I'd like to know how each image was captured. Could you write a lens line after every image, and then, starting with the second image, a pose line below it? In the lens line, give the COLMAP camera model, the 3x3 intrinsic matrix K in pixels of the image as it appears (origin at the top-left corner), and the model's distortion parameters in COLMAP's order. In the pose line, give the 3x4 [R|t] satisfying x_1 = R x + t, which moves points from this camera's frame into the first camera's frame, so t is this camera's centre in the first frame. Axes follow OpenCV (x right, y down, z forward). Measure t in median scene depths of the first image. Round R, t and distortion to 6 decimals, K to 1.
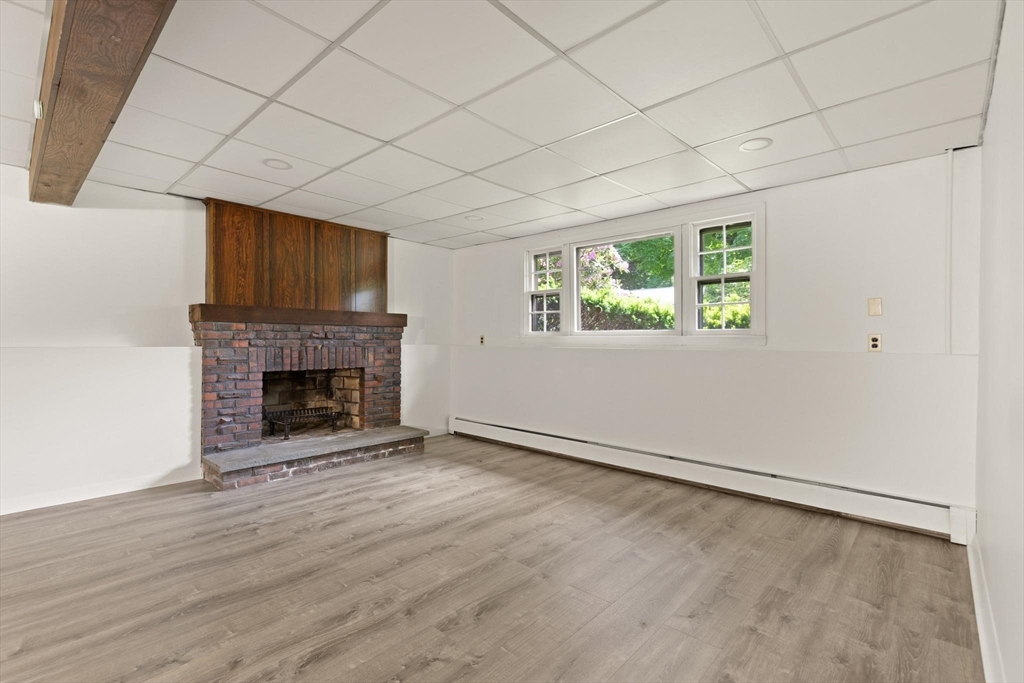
lens RADIAL K [[461.3, 0, 515.1], [0, 461.3, 345.2], [0, 0, 1]] dist [0.005634, 0.000503]
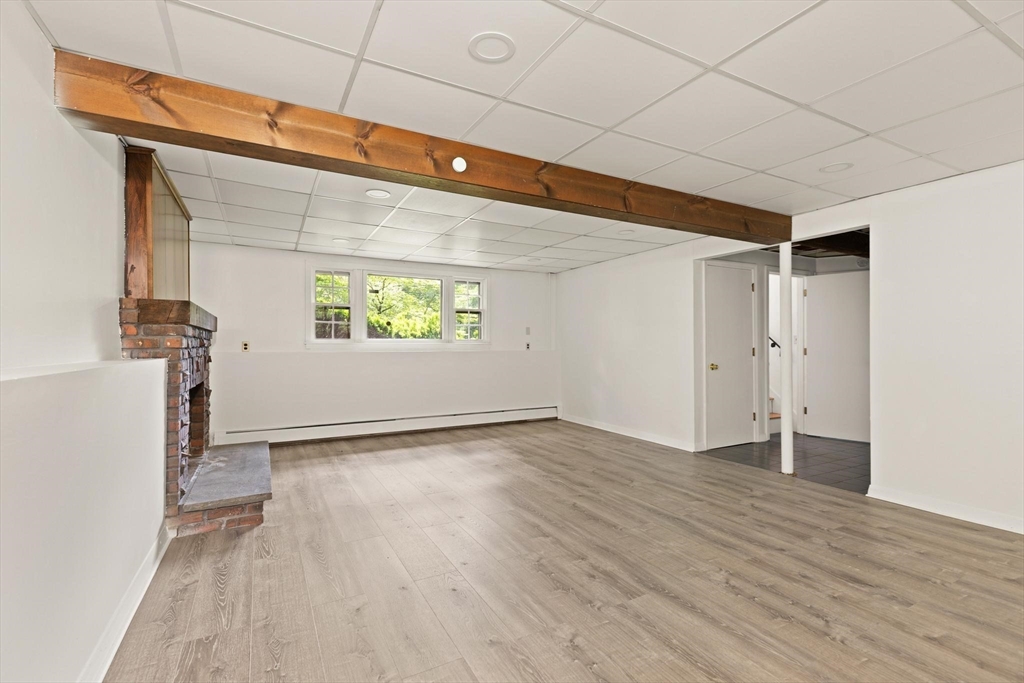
lens RADIAL K [[461.3, 0, 515.1], [0, 461.3, 345.2], [0, 0, 1]] dist [0.005634, 0.000503]
pose [[0.320927, -0.001762, 0.947102, -1.026478], [0.011039, 0.999937, -0.001881, -0.006698], [-0.947040, 0.011058, 0.320926, 0.220046]]
